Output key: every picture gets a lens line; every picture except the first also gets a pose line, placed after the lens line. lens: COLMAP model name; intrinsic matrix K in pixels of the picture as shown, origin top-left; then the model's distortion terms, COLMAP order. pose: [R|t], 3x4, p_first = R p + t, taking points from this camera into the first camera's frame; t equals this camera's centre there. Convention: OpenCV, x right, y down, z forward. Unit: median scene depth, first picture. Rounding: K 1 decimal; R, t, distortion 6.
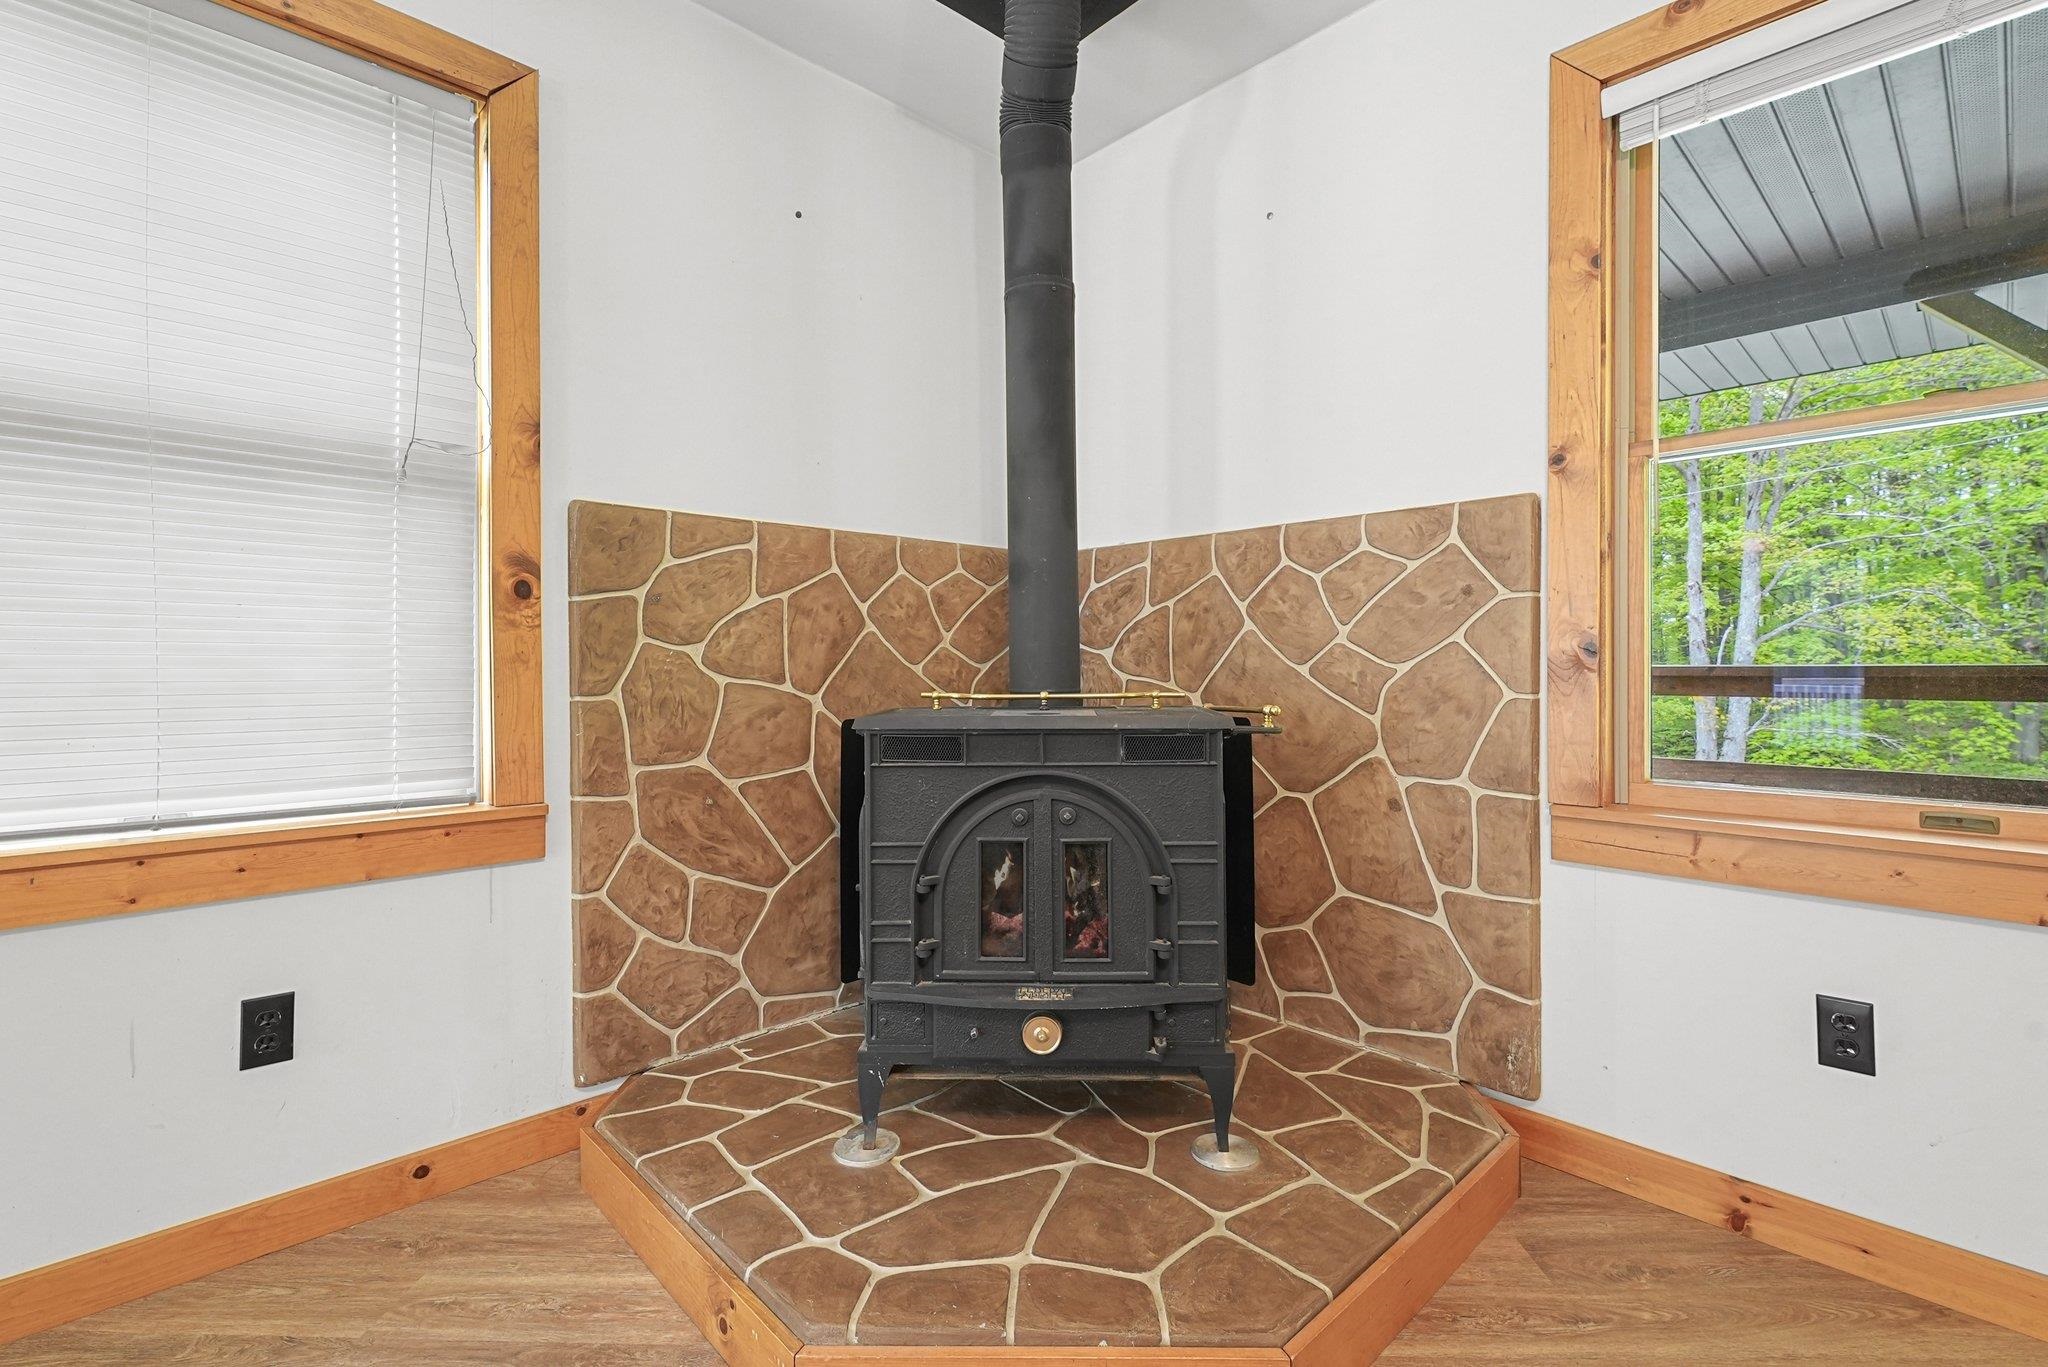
lens RADIAL K [[926.3, 0, 1024.2], [0, 926.3, 672.5], [0, 0, 1]] dist [0.001671, 0.000177]
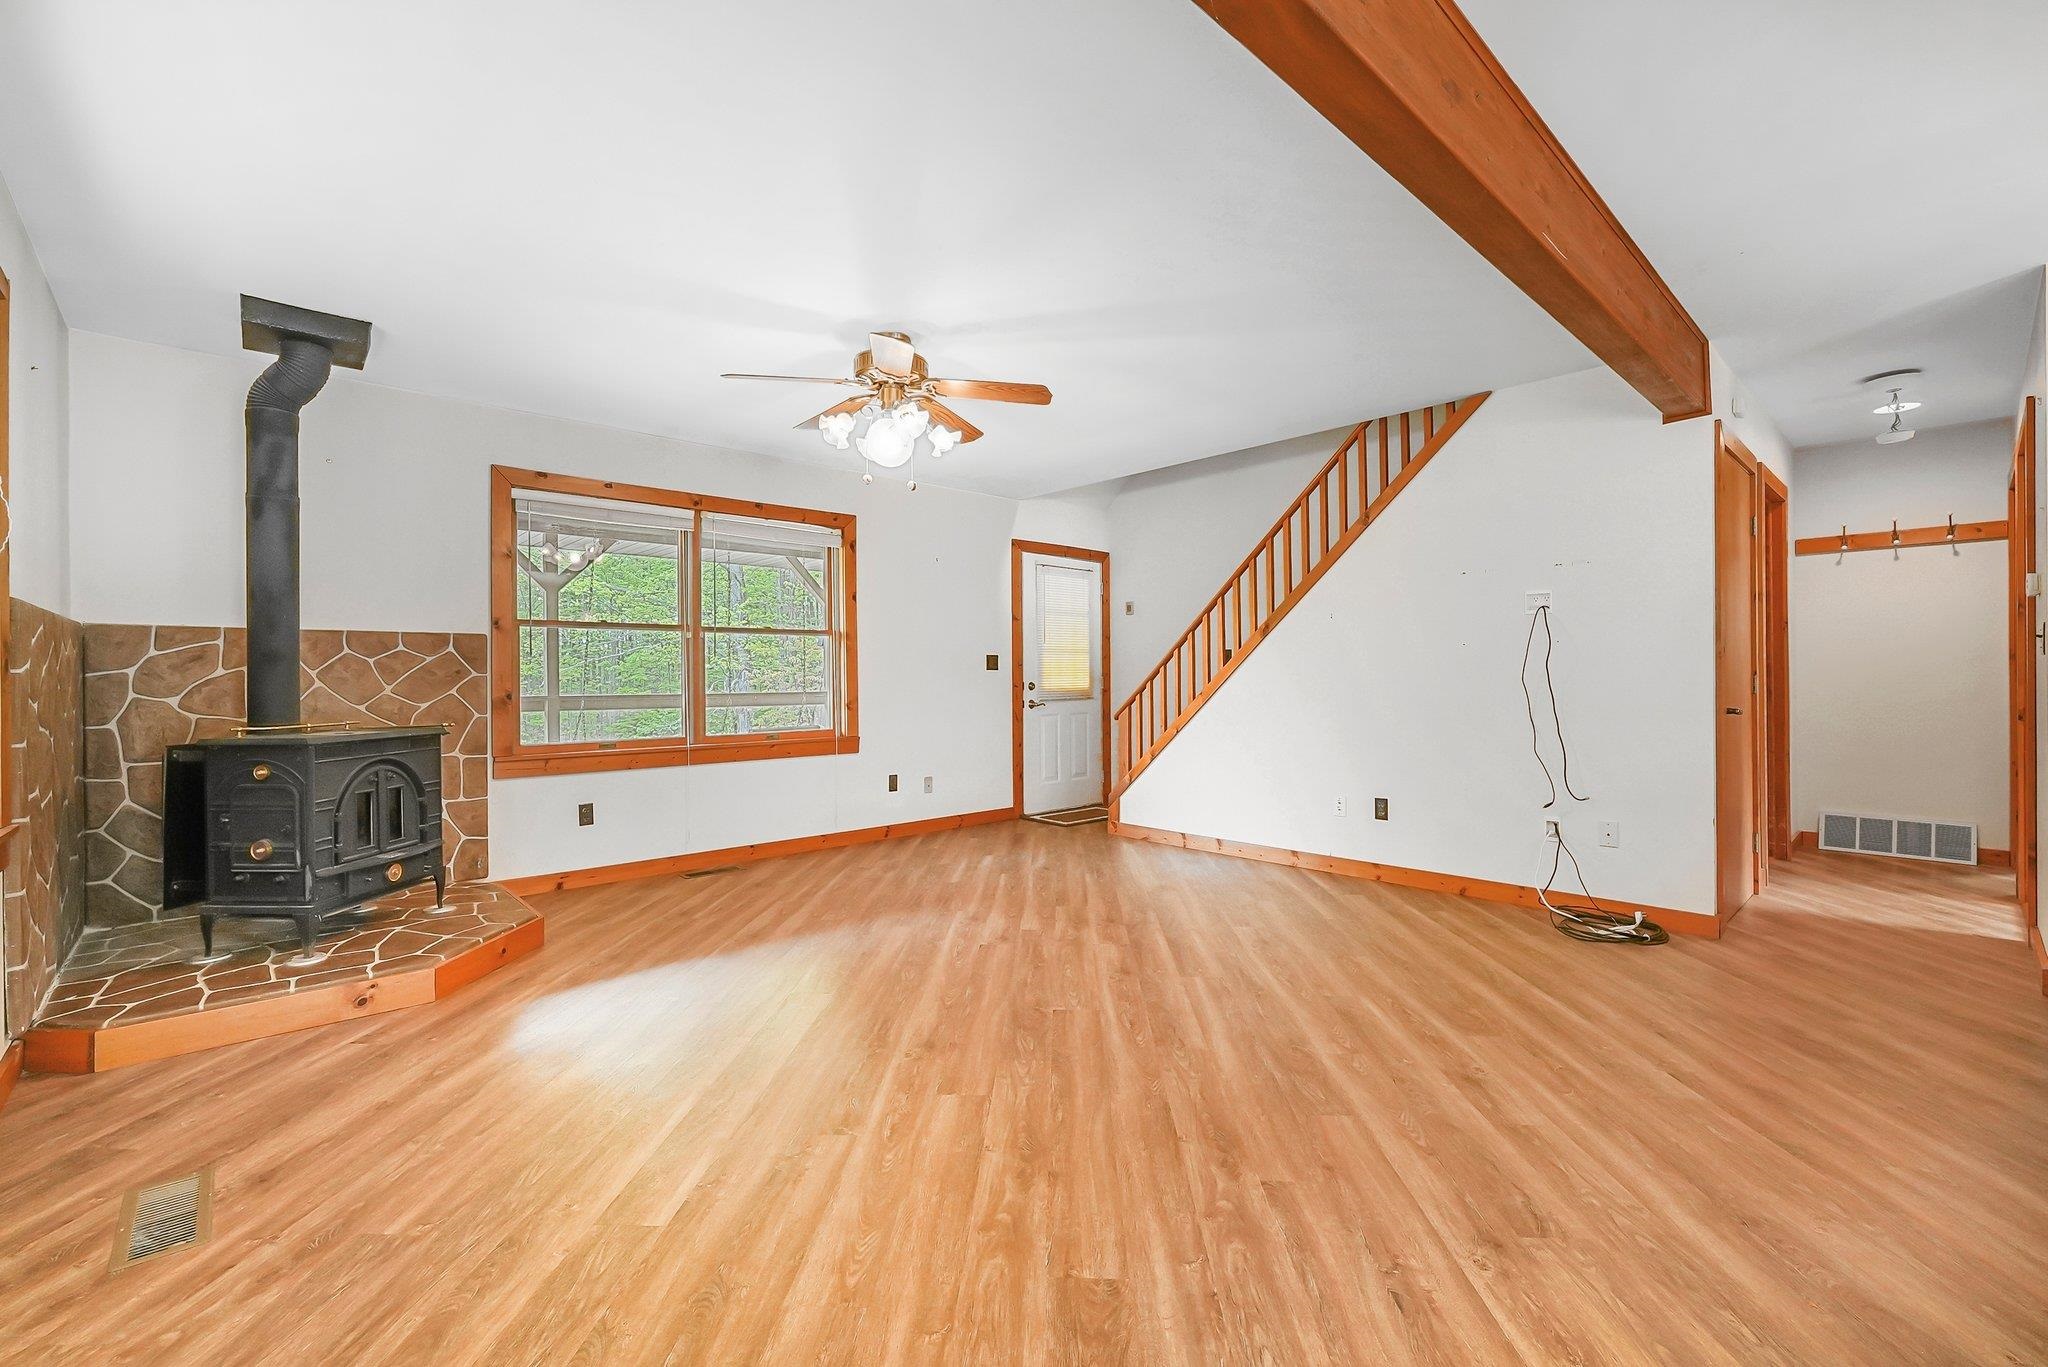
lens RADIAL K [[860.6, 0, 1025.9], [0, 860.6, 678.7], [0, 0, 1]] dist [0.000849, 0.000001]
pose [[0.012362, 0.002823, 0.999920, -1.678678], [0.012667, 0.999915, -0.002979, -0.045922], [-0.999843, 0.012703, 0.012325, -0.466259]]
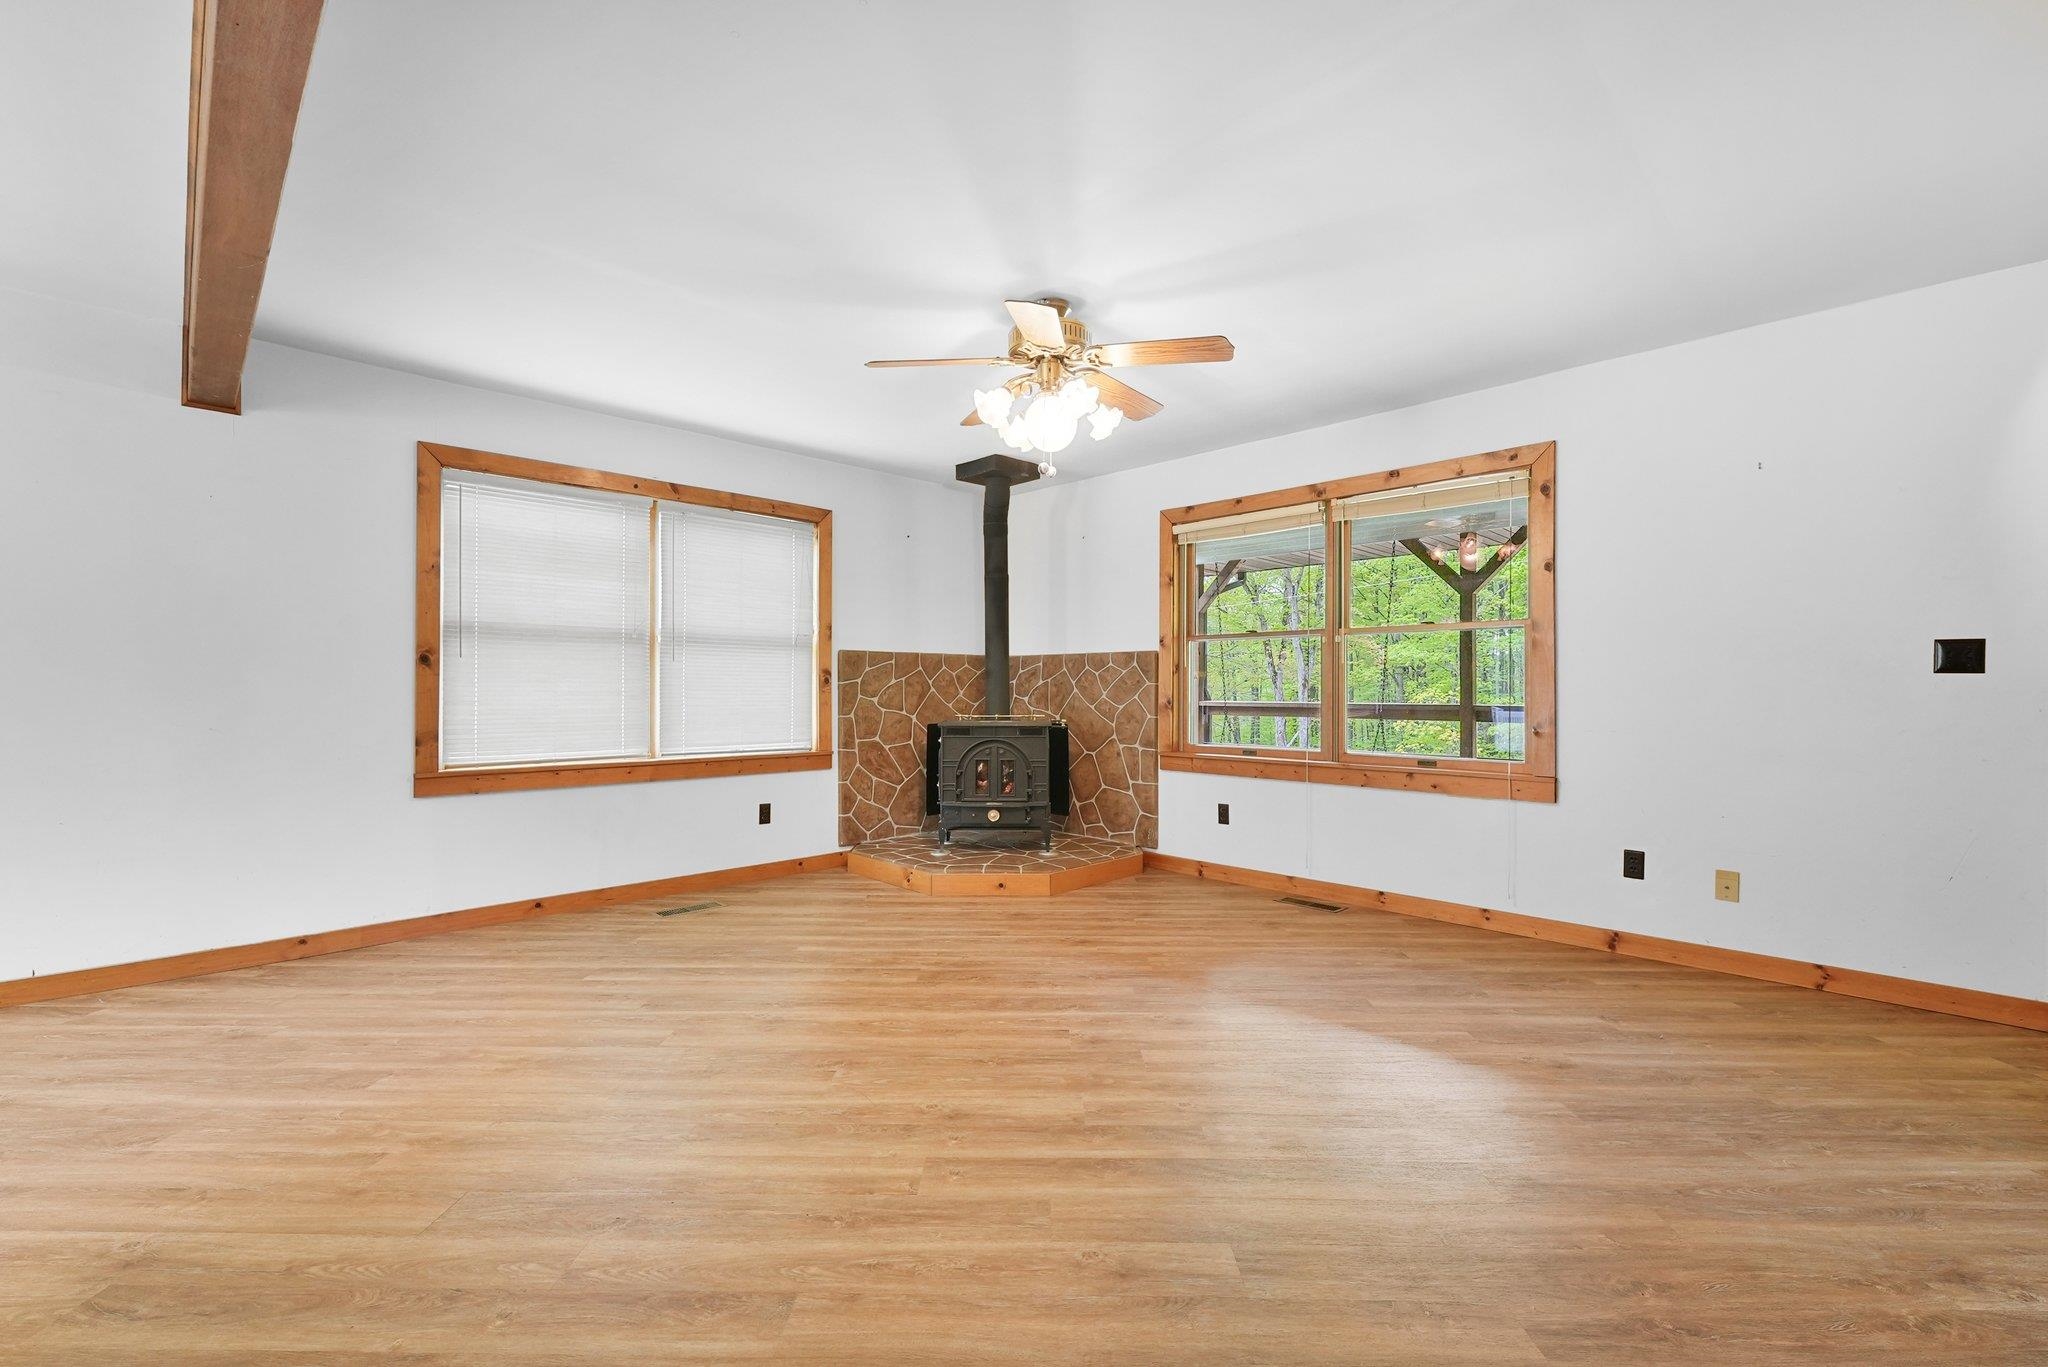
lens RADIAL K [[873.6, 0, 1024.0], [0, 873.6, 683.5], [0, 0, 1]] dist [0.000204, -0.000184]
pose [[0.999823, 0.005351, 0.018016, 0.057490], [-0.005146, 0.999921, -0.011426, -0.047683], [-0.018075, 0.011331, 0.999772, -1.807448]]
